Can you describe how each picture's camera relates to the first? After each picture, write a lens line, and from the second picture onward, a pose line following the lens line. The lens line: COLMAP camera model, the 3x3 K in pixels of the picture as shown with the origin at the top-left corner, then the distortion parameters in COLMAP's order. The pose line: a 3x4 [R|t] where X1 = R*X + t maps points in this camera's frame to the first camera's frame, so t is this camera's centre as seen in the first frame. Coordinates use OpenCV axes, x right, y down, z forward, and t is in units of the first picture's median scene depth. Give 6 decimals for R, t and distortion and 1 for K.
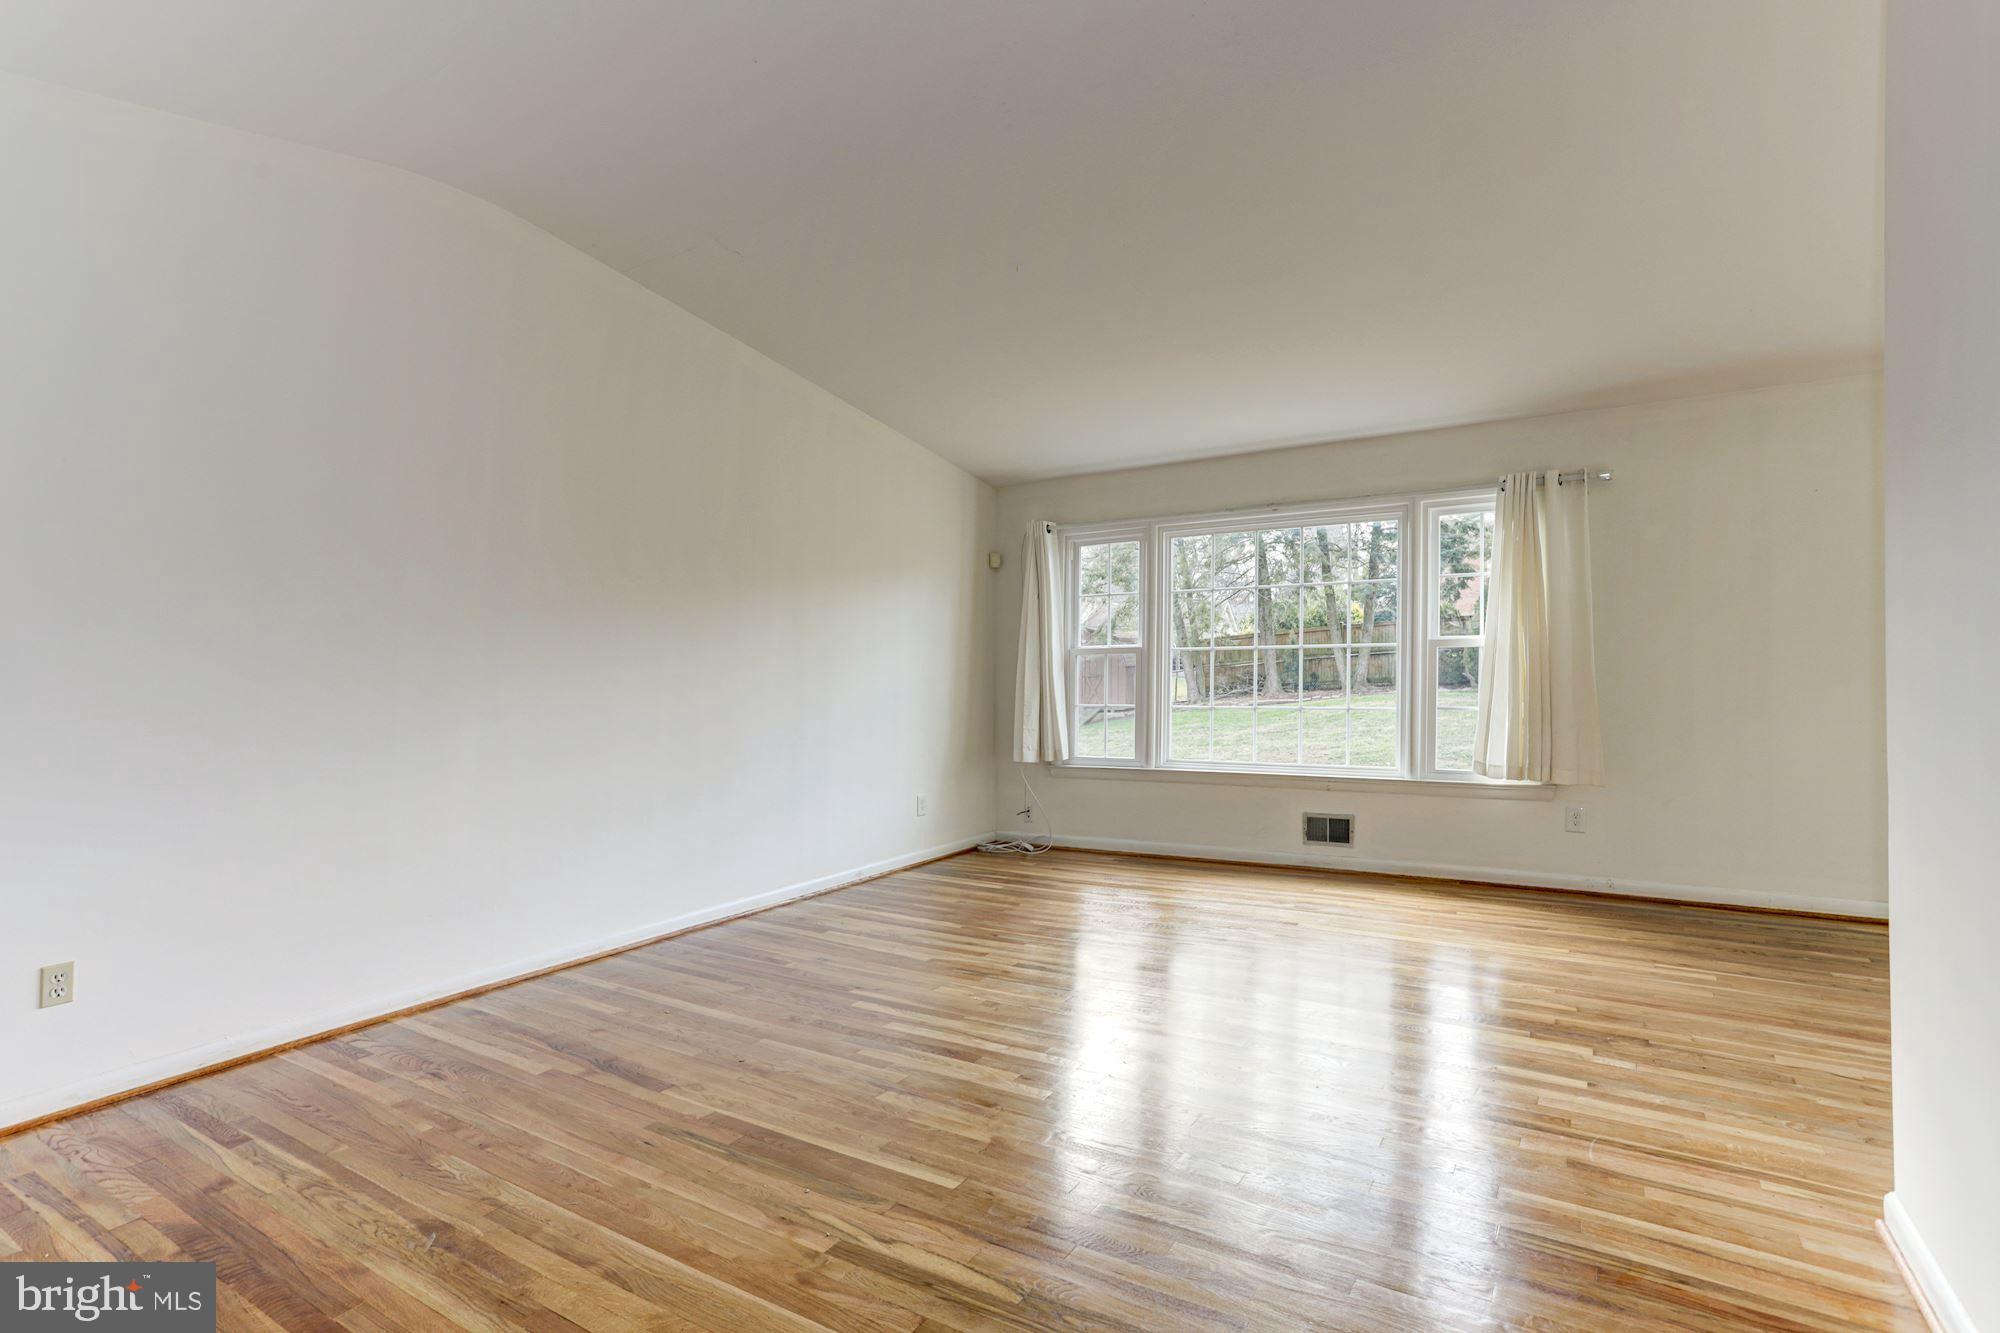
lens RADIAL K [[958.4, 0, 1011.9], [0, 958.4, 669.1], [0, 0, 1]] dist [-0.018226, 0.005386]
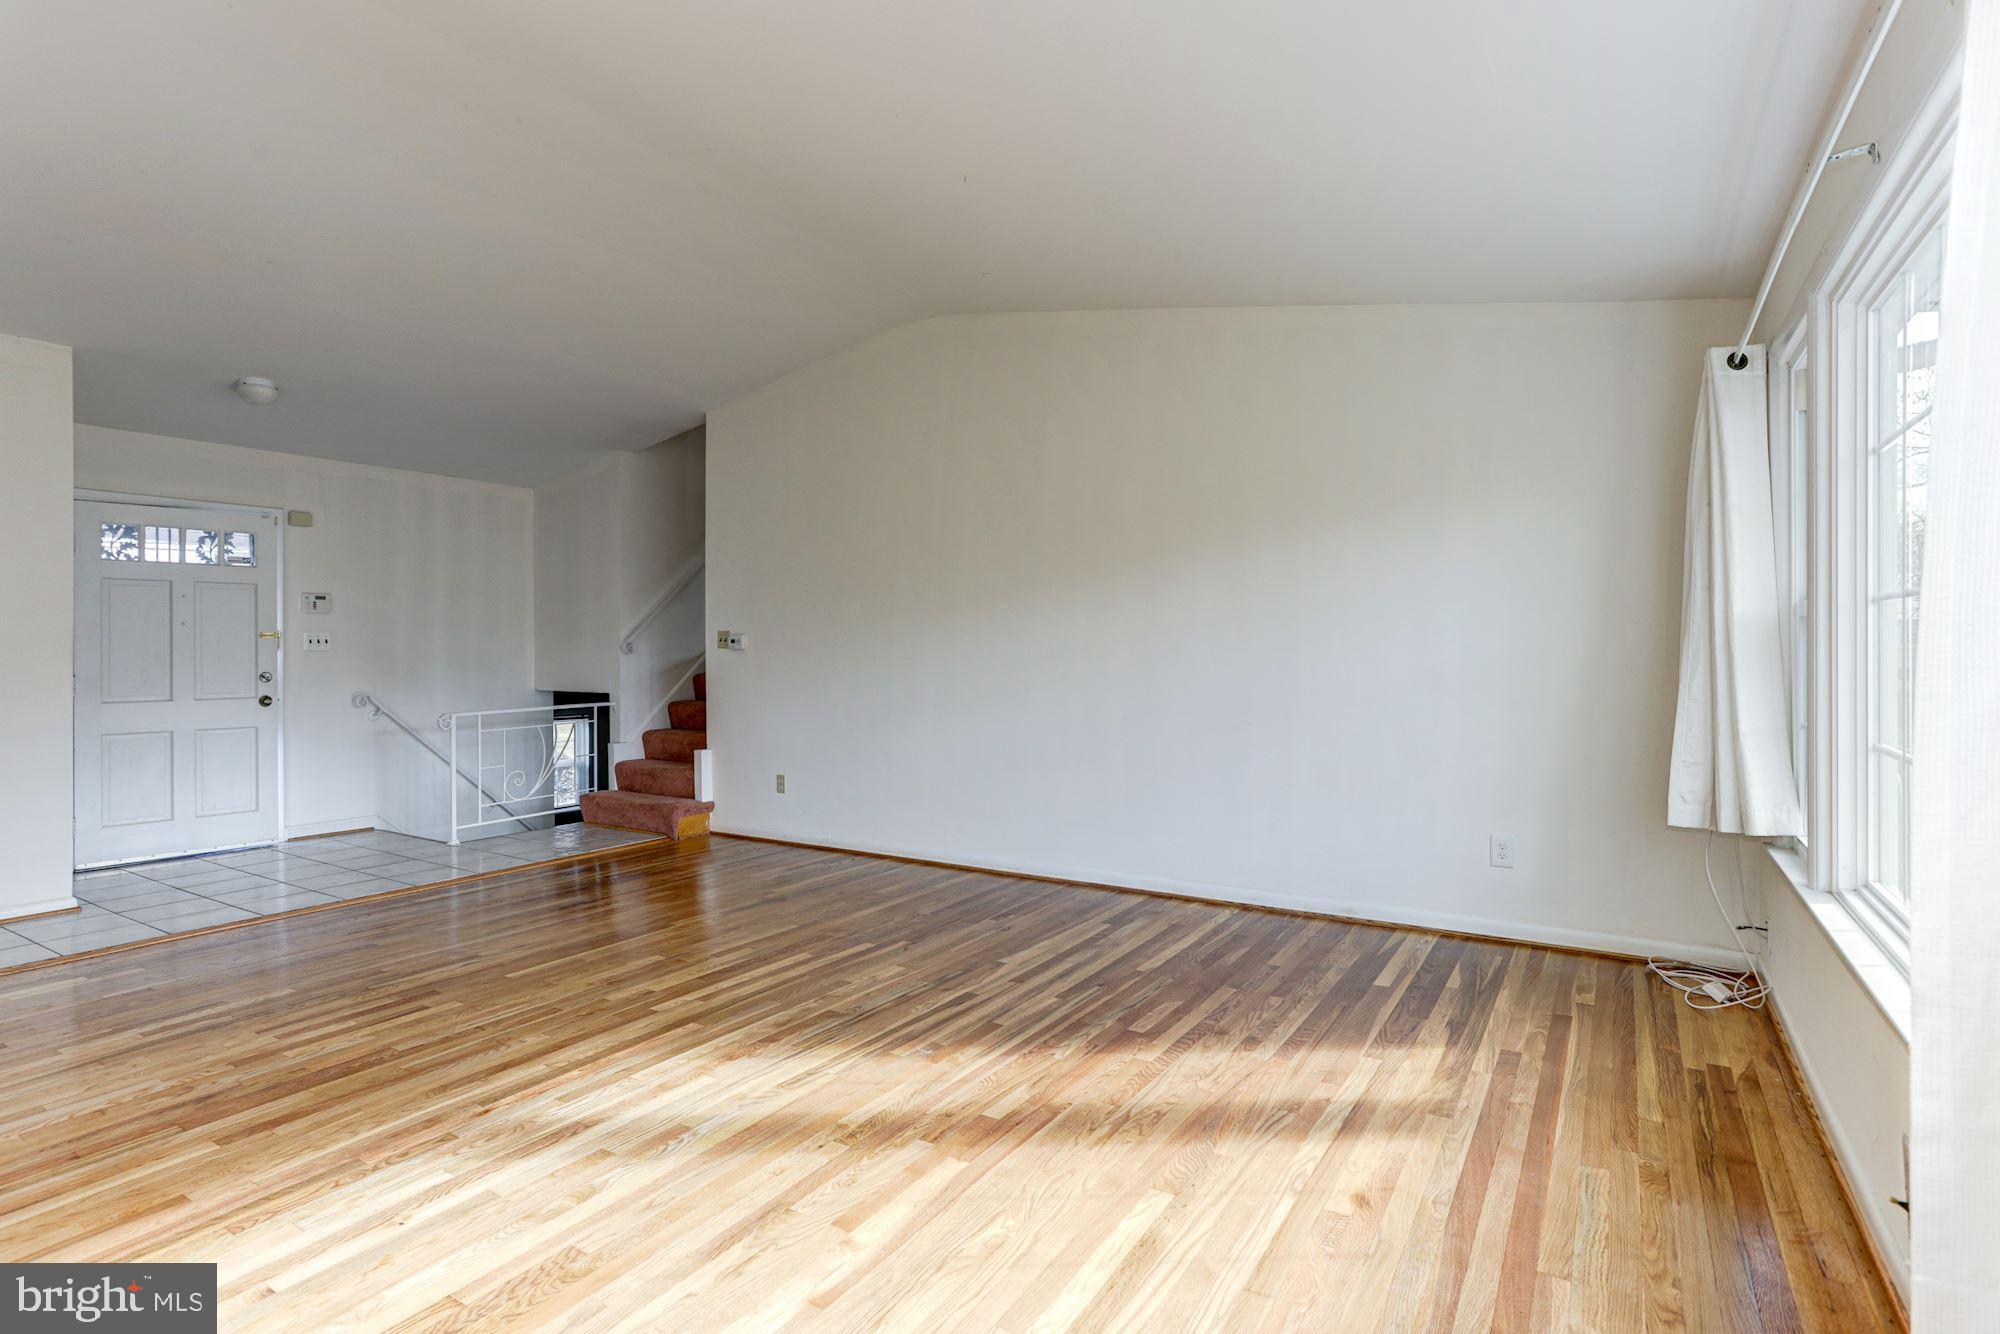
lens RADIAL K [[958.4, 0, 995.8], [0, 958.4, 650.9], [0, 0, 1]] dist [-0.018226, 0.005386]
pose [[0.002744, 0.012954, -0.999912, 0.930443], [0.002359, 0.999913, 0.012960, -0.010641], [0.999993, -0.002394, 0.002713, 1.108425]]
